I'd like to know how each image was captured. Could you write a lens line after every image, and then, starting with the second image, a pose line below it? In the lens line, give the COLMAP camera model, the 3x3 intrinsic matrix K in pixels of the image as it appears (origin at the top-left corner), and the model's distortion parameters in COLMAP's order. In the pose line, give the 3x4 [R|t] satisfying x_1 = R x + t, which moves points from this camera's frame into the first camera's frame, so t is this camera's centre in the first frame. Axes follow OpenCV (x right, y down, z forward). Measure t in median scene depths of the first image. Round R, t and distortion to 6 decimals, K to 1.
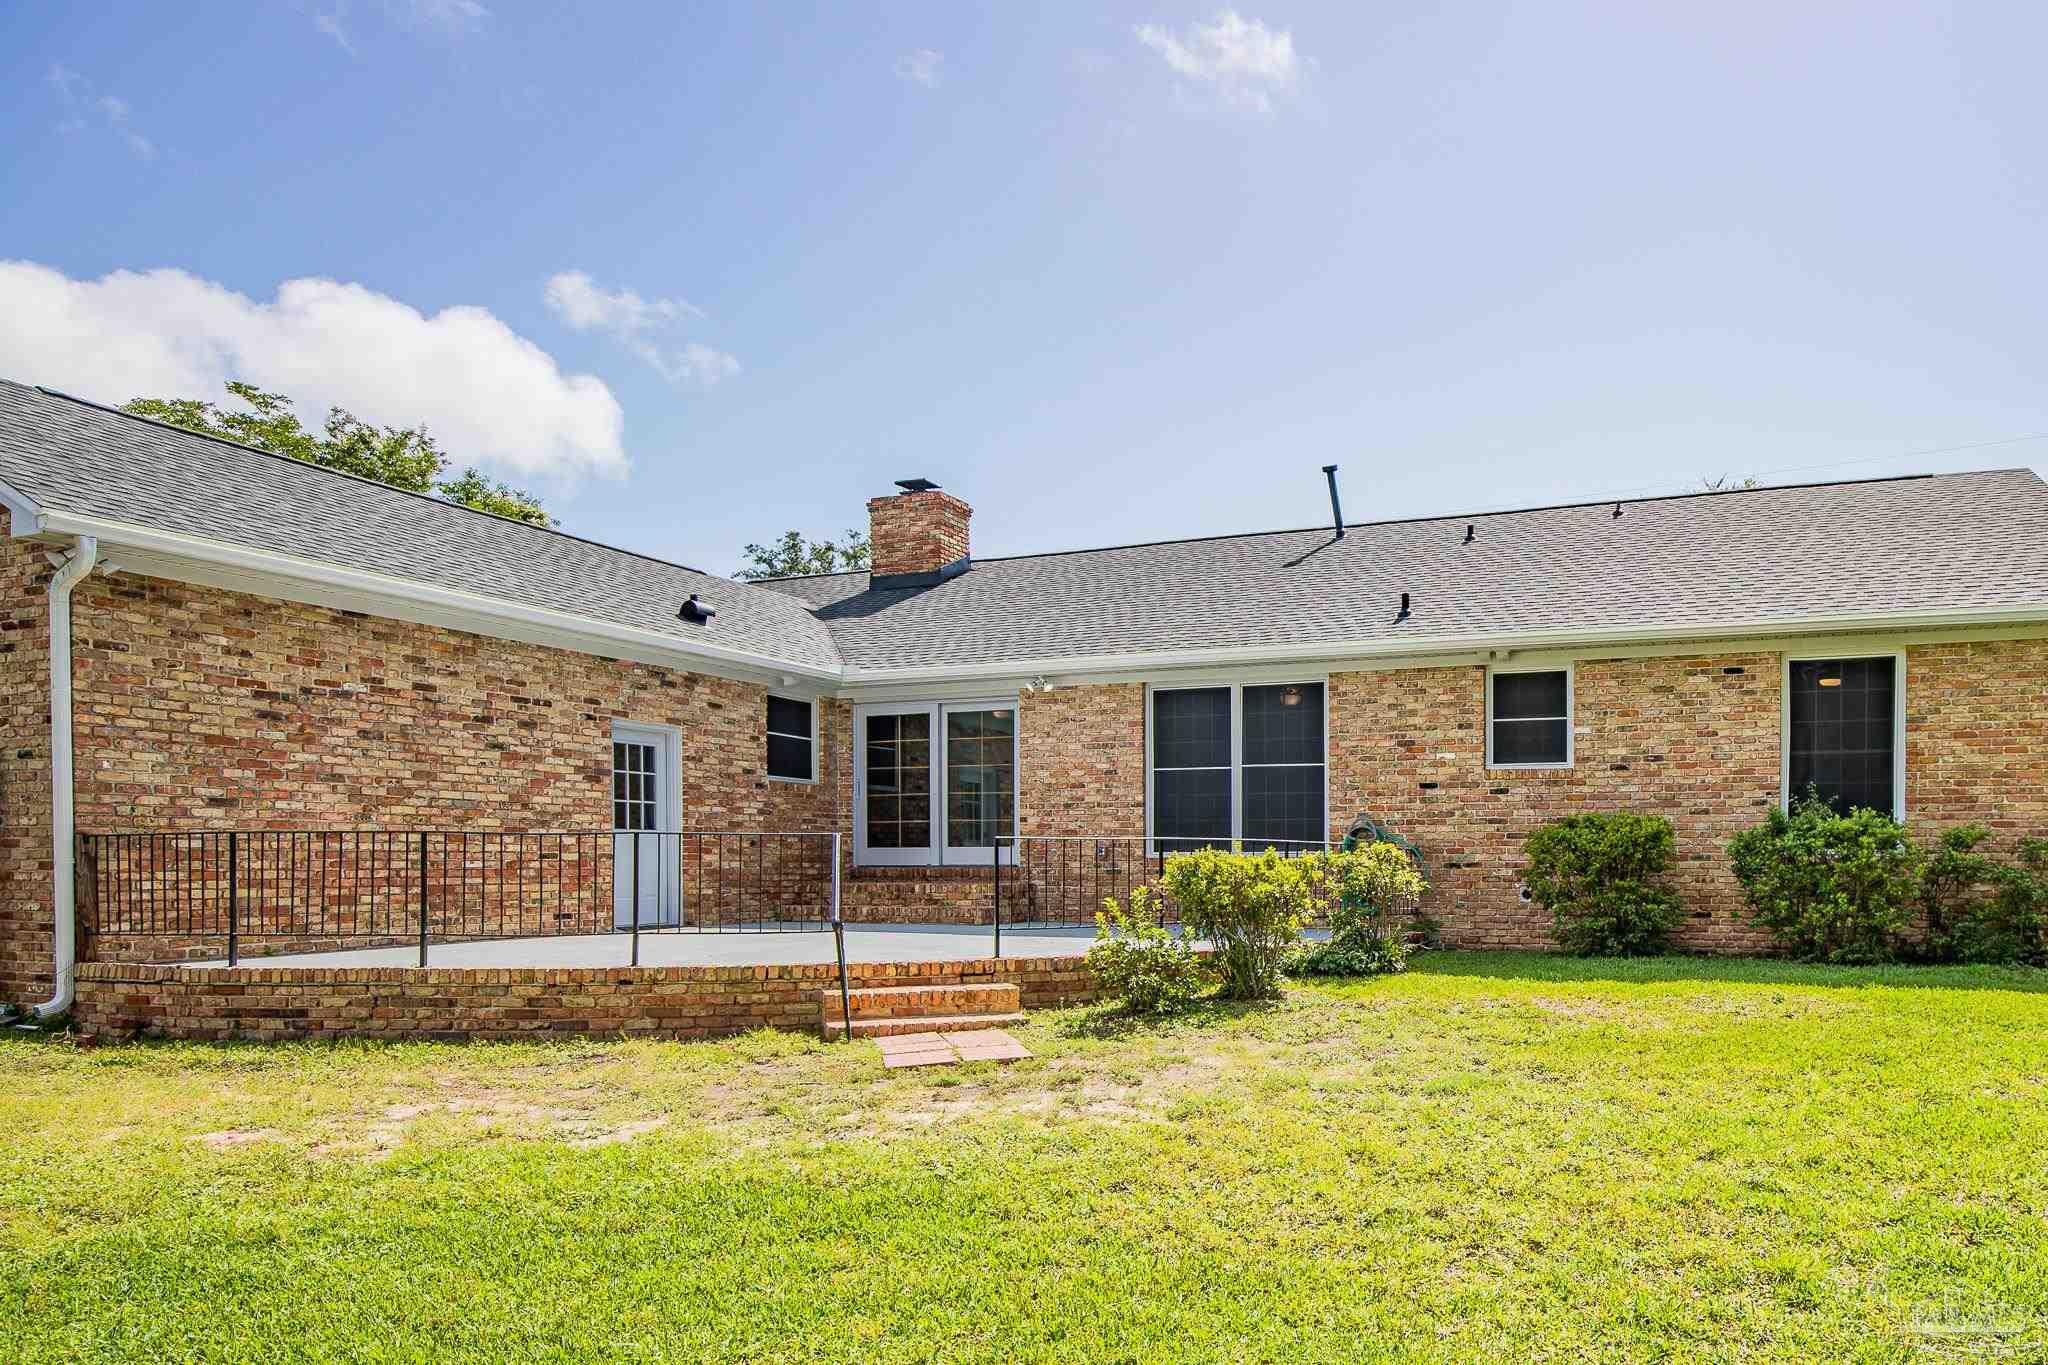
lens RADIAL K [[1250.3, 0, 1348.2], [0, 1250.3, 887.7], [0, 0, 1]] dist [-0.027811, 0.002640]
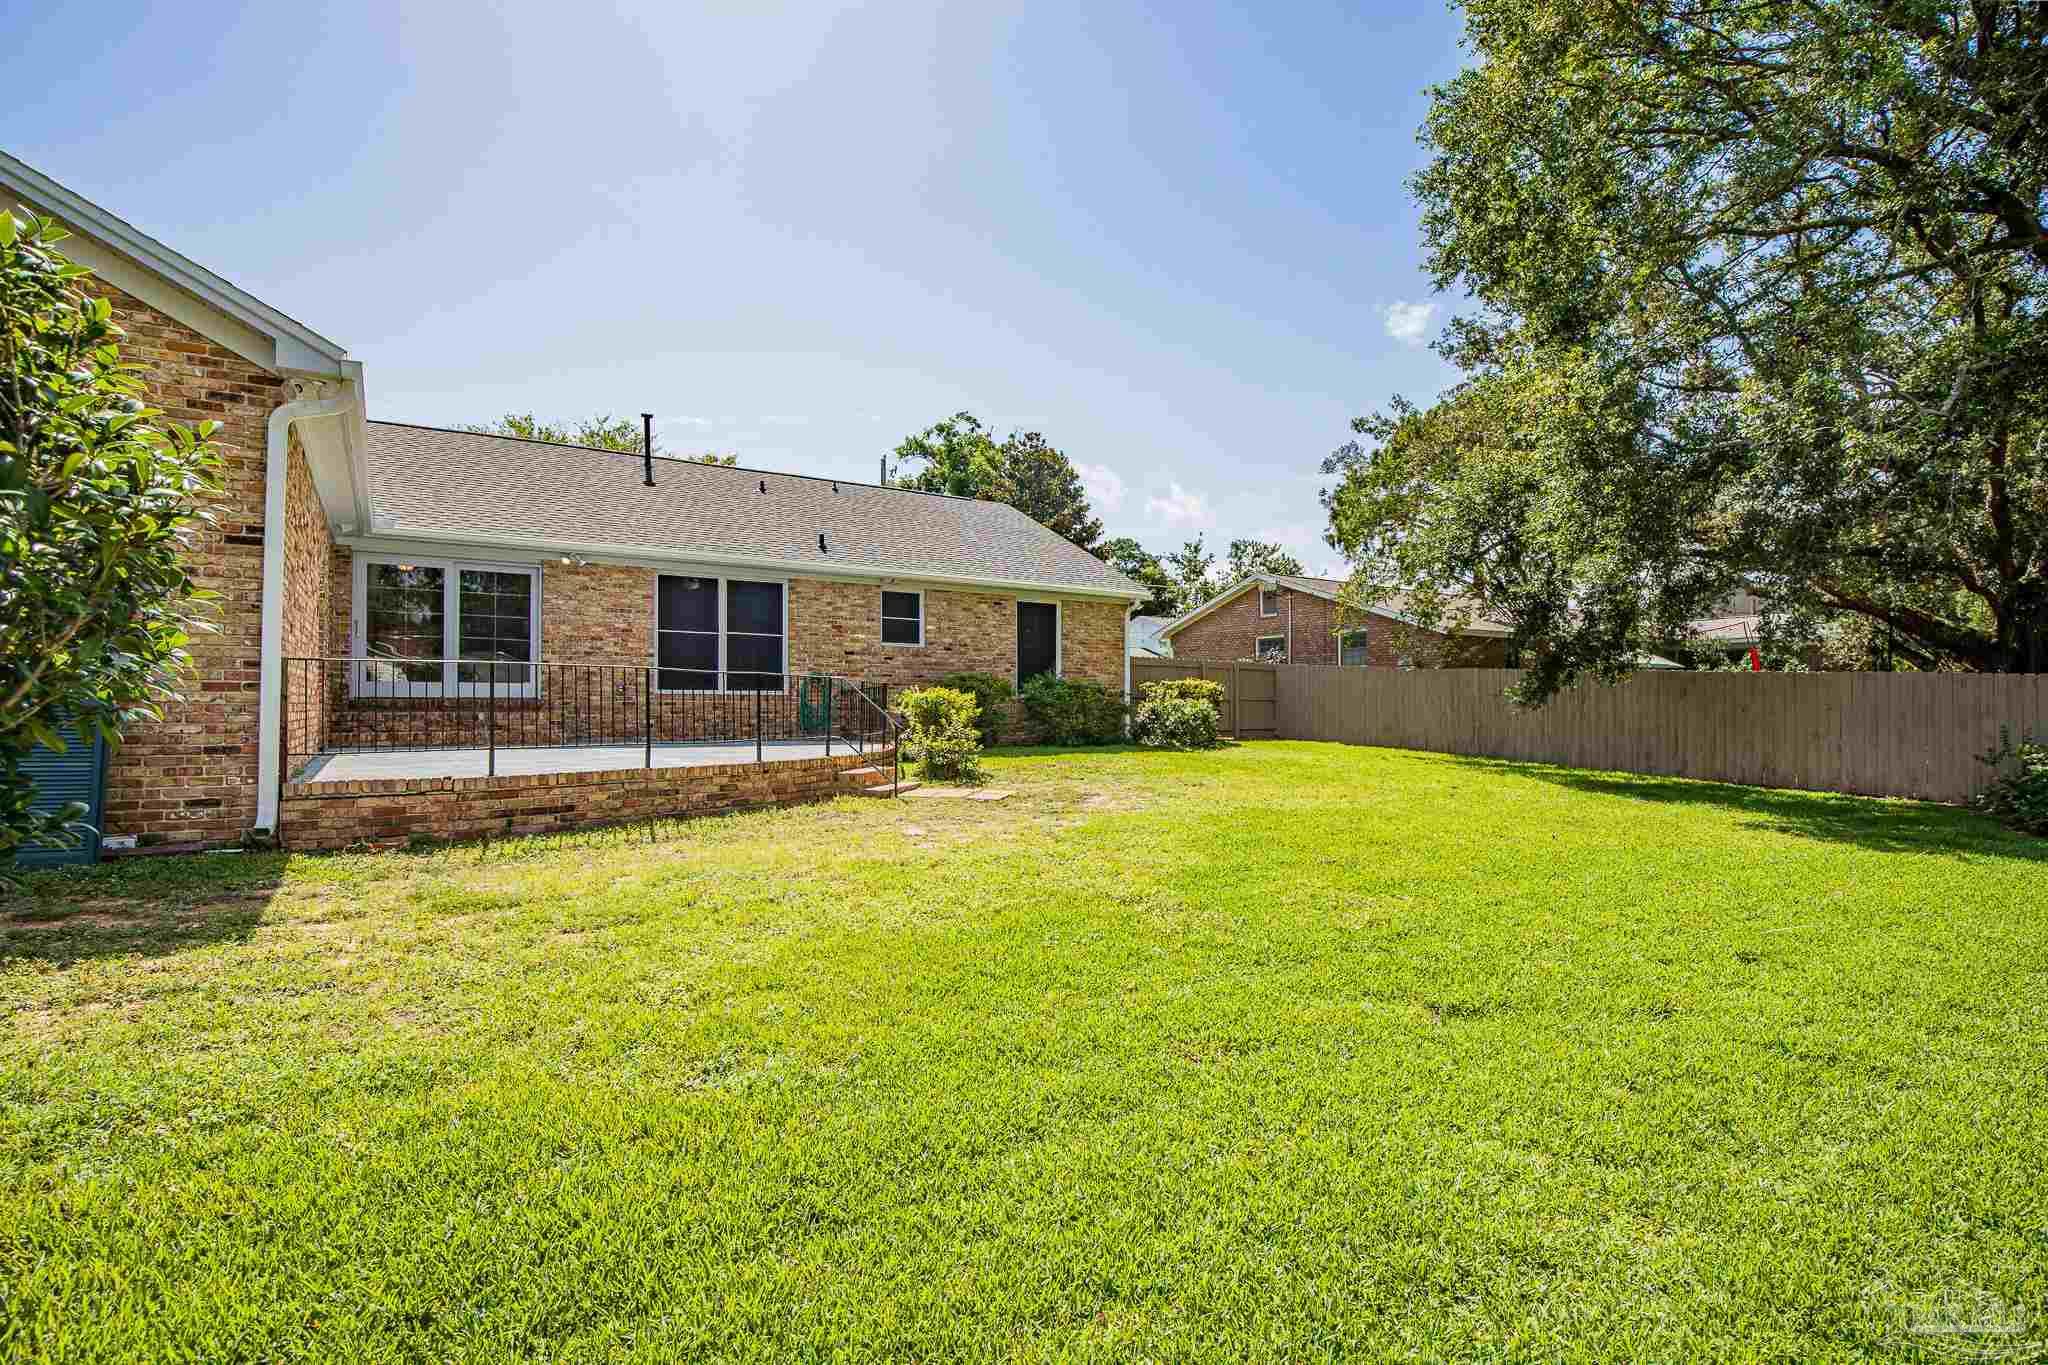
lens RADIAL K [[968.4, 0, 1018.7], [0, 968.4, 713.4], [0, 0, 1]] dist [-0.034375, 0.006244]
pose [[0.626082, -0.002357, 0.779753, -0.854917], [0.010712, 0.999927, -0.005579, 0.009633], [-0.779683, 0.011846, 0.626062, 0.011348]]
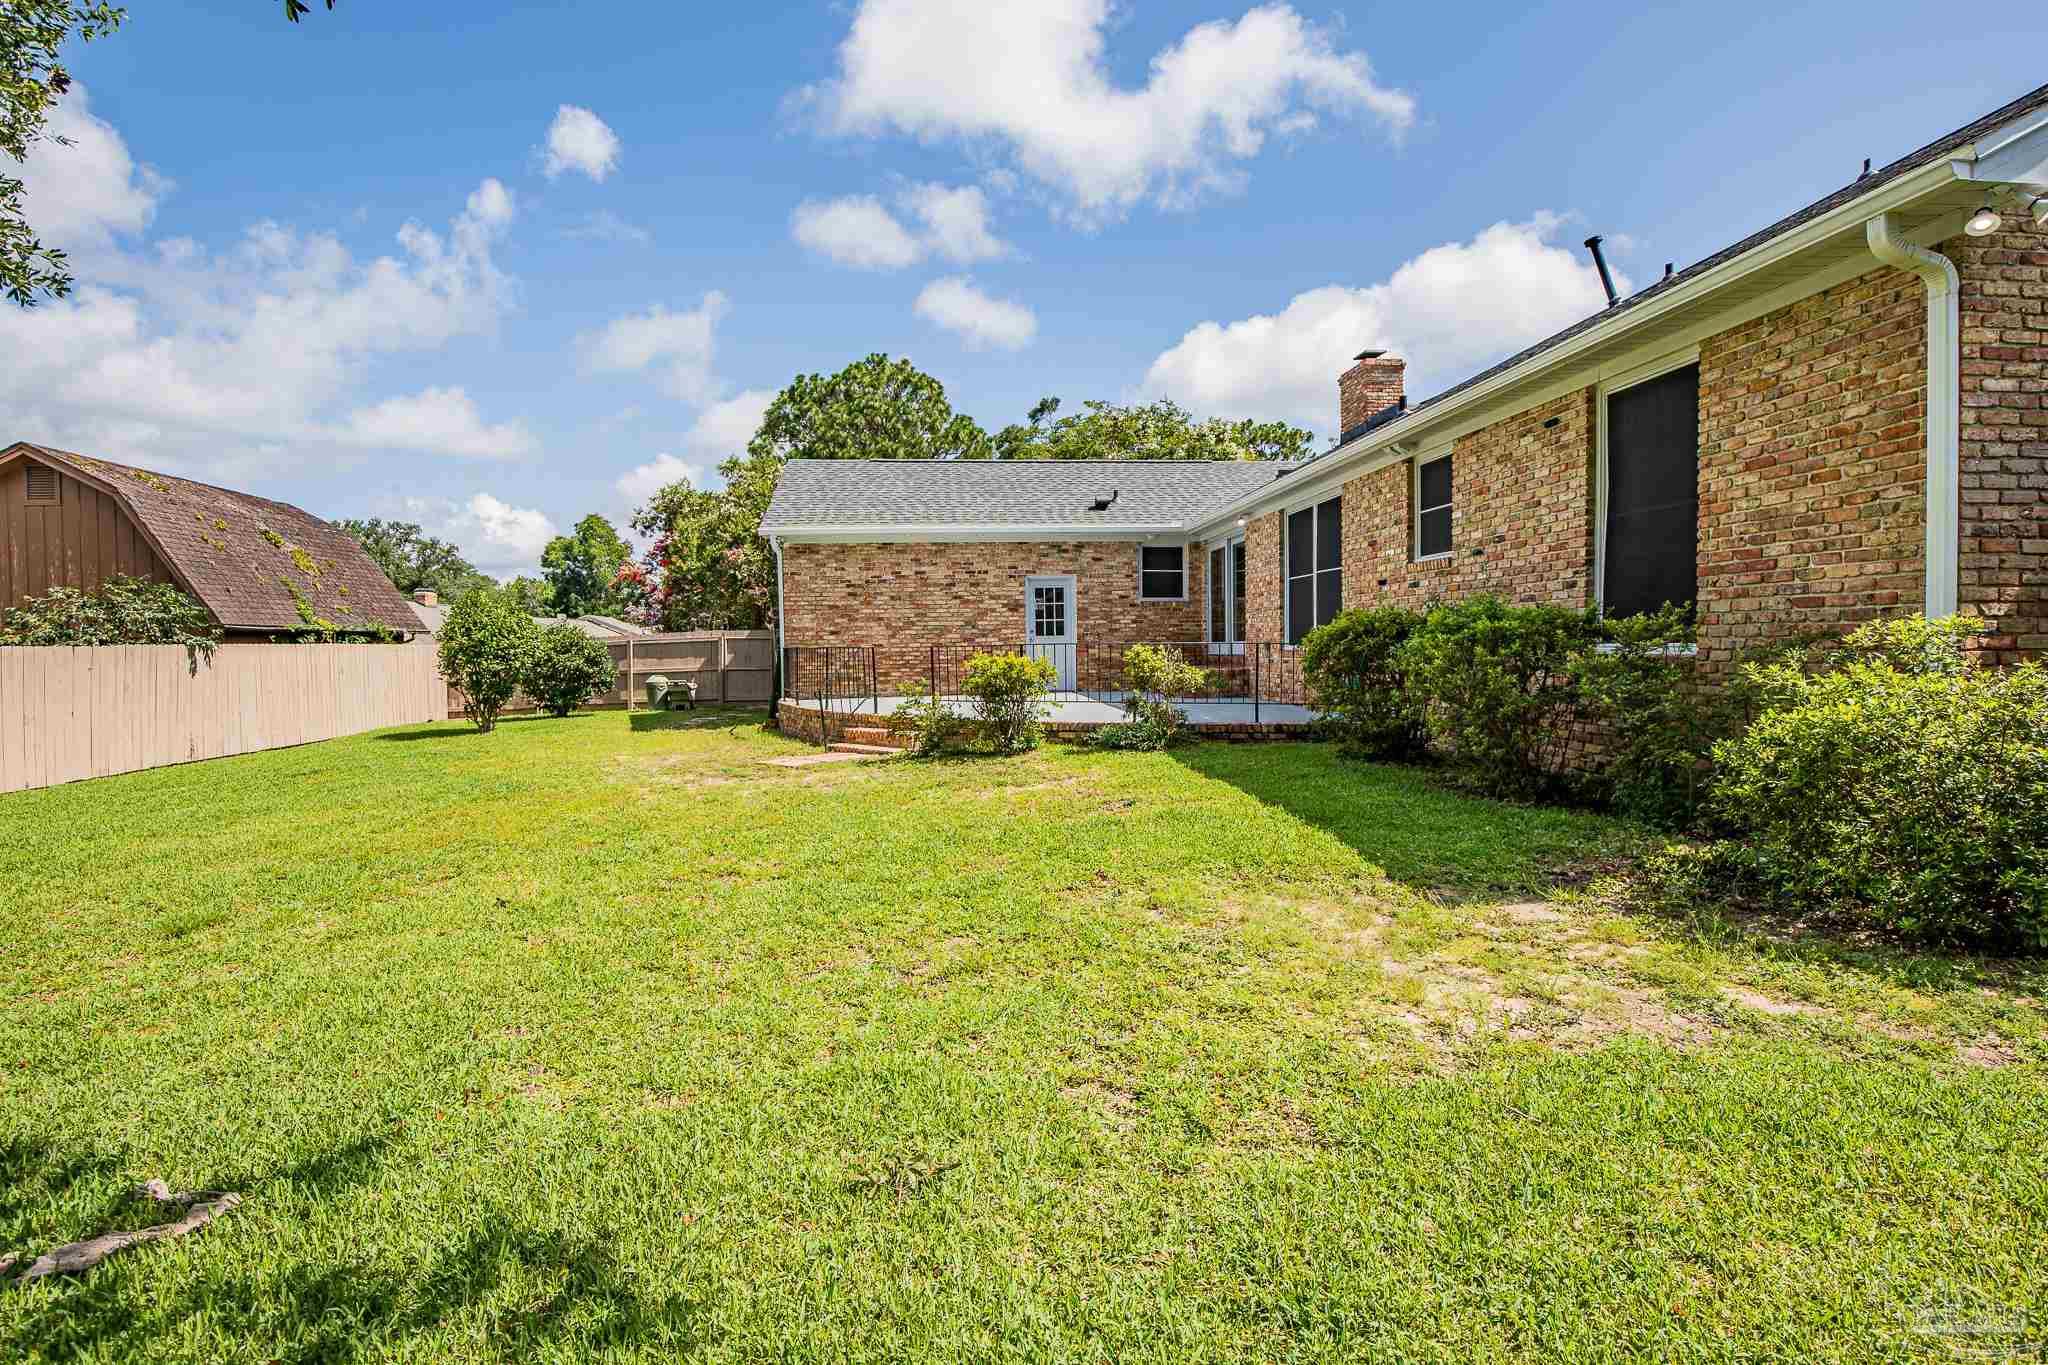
lens RADIAL K [[1007.6, 0, 1031.6], [0, 1007.6, 674.0], [0, 0, 1]] dist [-0.022833, 0.000810]
pose [[0.394439, 0.020275, -0.918698, 0.762036], [-0.002896, 0.999779, 0.020821, -0.023181], [0.918918, -0.005552, 0.394411, 0.424744]]
